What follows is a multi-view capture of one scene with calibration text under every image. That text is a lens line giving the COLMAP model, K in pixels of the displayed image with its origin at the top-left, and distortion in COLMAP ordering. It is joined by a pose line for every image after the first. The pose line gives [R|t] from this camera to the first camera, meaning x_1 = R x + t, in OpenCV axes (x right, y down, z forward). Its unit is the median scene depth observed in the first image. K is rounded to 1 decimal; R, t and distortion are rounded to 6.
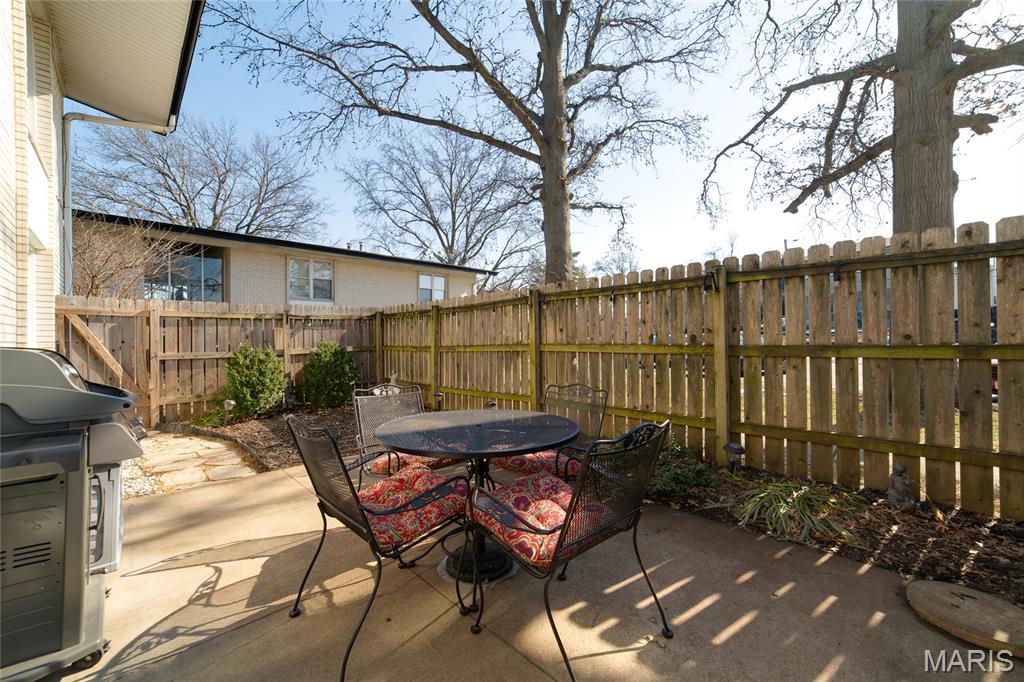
lens RADIAL K [[396.2, 0, 517.2], [0, 396.2, 336.2], [0, 0, 1]] dist [-0.026613, 0.010247]
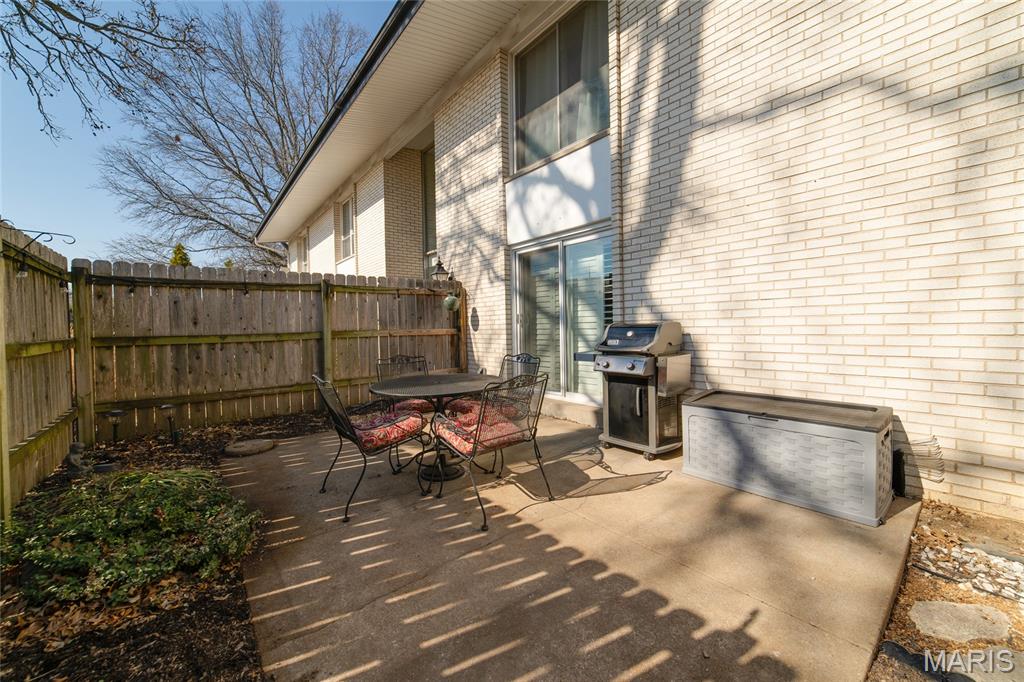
lens RADIAL K [[396.2, 0, 517.2], [0, 396.2, 336.2], [0, 0, 1]] dist [-0.026613, 0.010247]
pose [[-0.994868, 0.028651, 0.097038, -0.212574], [0.030496, 0.999380, 0.017583, 0.011575], [-0.096474, 0.020452, -0.995125, 0.973567]]
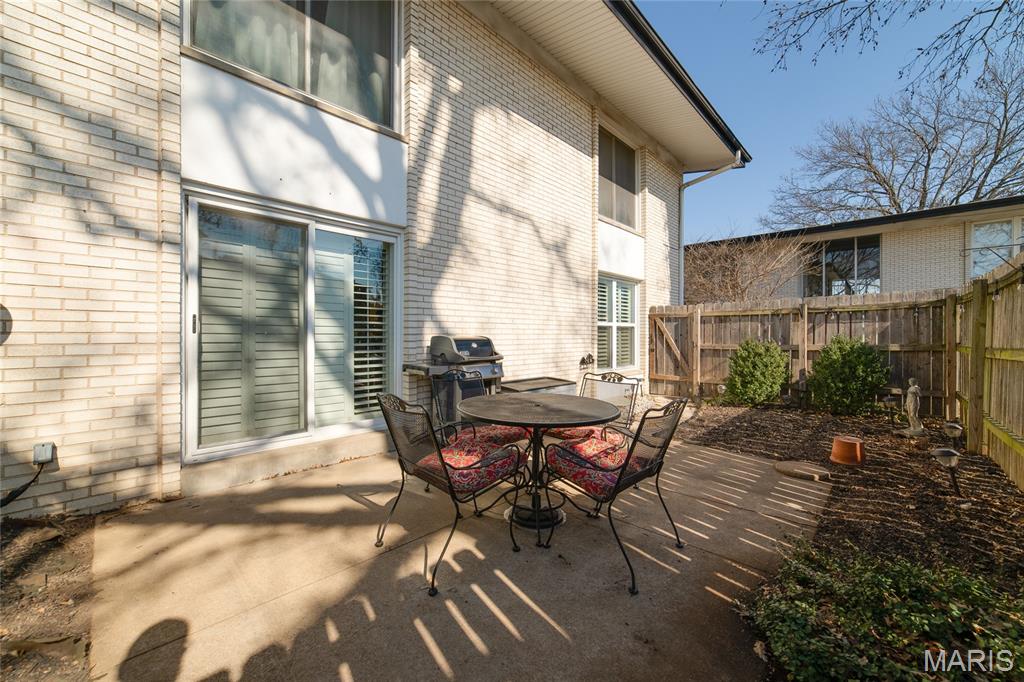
lens RADIAL K [[396.2, 0, 517.2], [0, 396.2, 336.2], [0, 0, 1]] dist [-0.026613, 0.010247]
pose [[0.028540, 0.014481, -0.999488, 0.450946], [0.003381, 0.999888, 0.014583, -0.004120], [0.999587, -0.003796, 0.028488, 0.355629]]
